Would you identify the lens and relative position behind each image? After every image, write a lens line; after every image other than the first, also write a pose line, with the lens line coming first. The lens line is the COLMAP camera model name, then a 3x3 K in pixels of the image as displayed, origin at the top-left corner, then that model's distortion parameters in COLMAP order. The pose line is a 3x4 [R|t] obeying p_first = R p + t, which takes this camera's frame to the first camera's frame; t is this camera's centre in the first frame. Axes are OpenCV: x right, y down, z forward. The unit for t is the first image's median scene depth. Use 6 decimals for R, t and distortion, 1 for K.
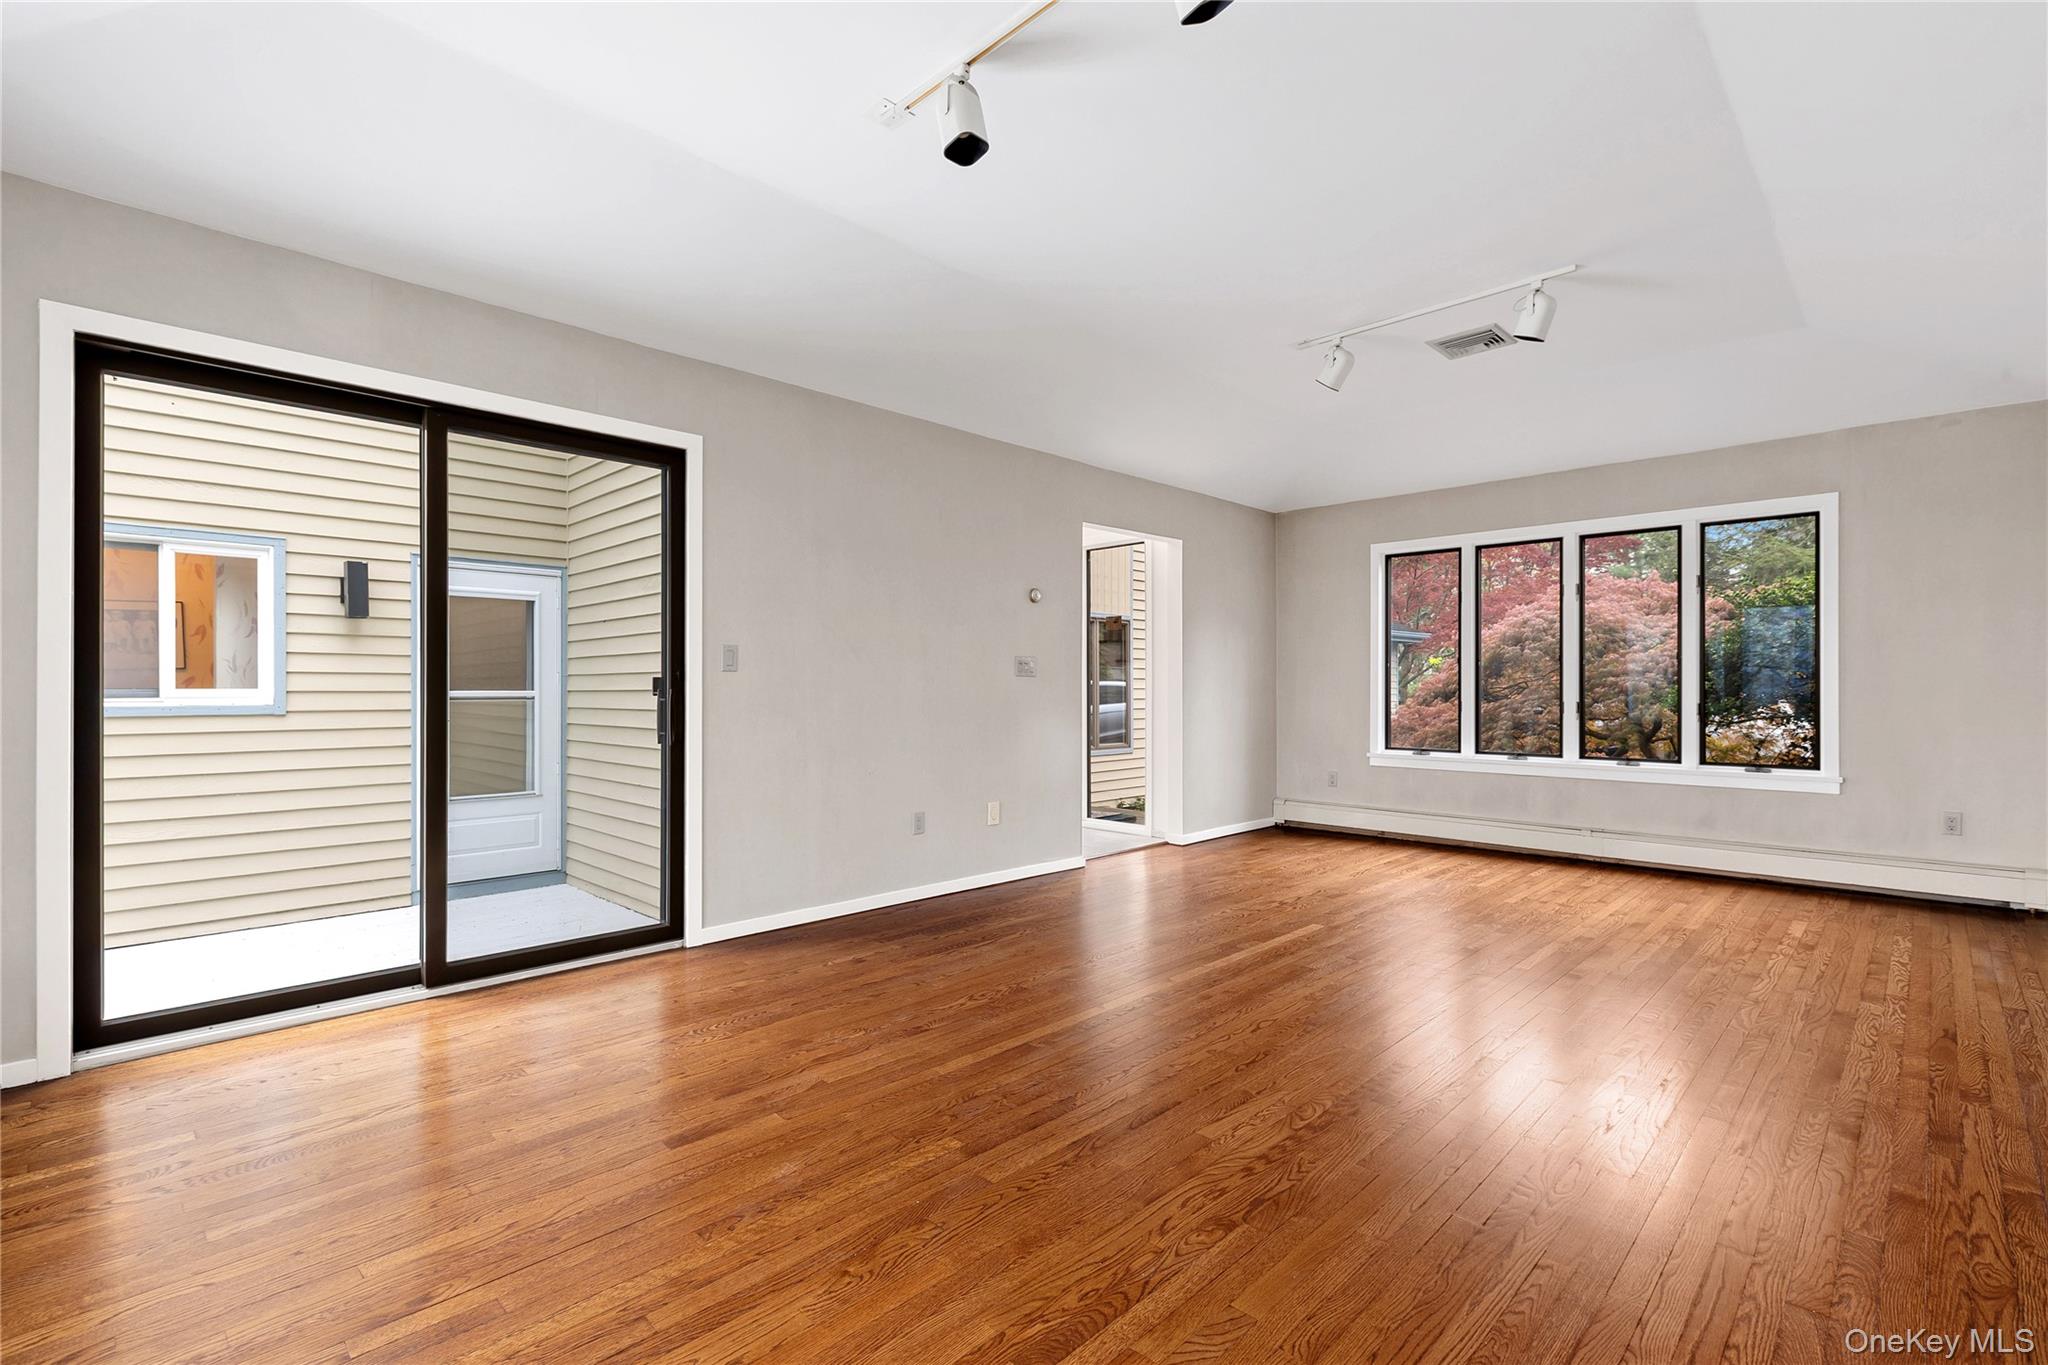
lens RADIAL K [[930.3, 0, 1024.7], [0, 930.3, 680.4], [0, 0, 1]] dist [0.002400, -0.000169]
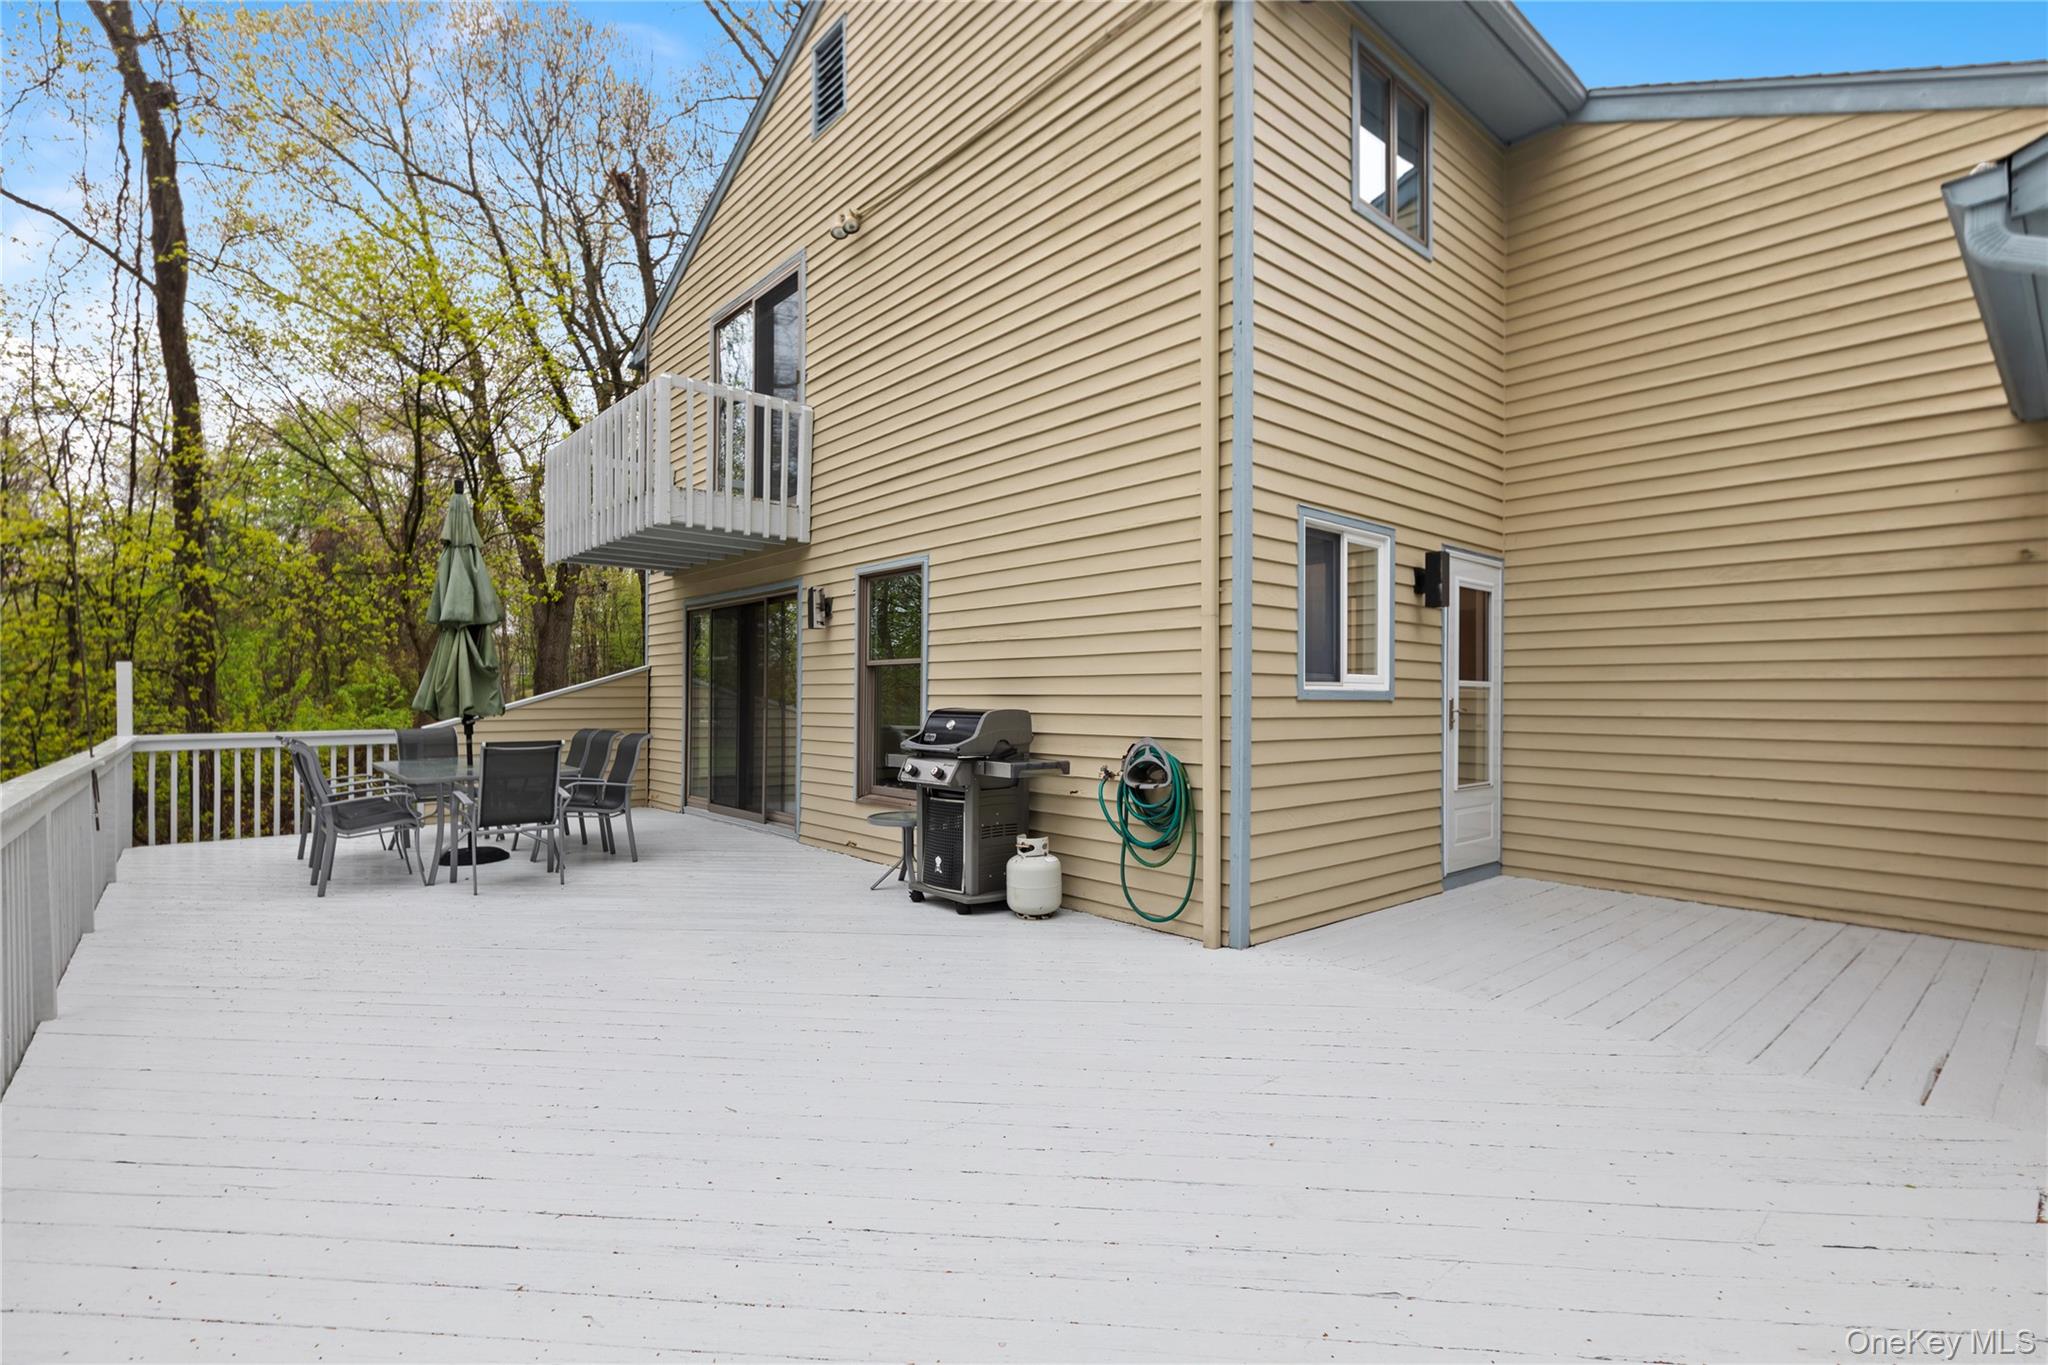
lens RADIAL K [[930.3, 0, 1013.3], [0, 930.3, 680.3], [0, 0, 1]] dist [0.002400, -0.000169]
pose [[0.996303, -0.004351, -0.085801, -1.114330], [0.003023, 0.999874, -0.015598, 0.027903], [0.085858, 0.015281, 0.996190, -0.051178]]
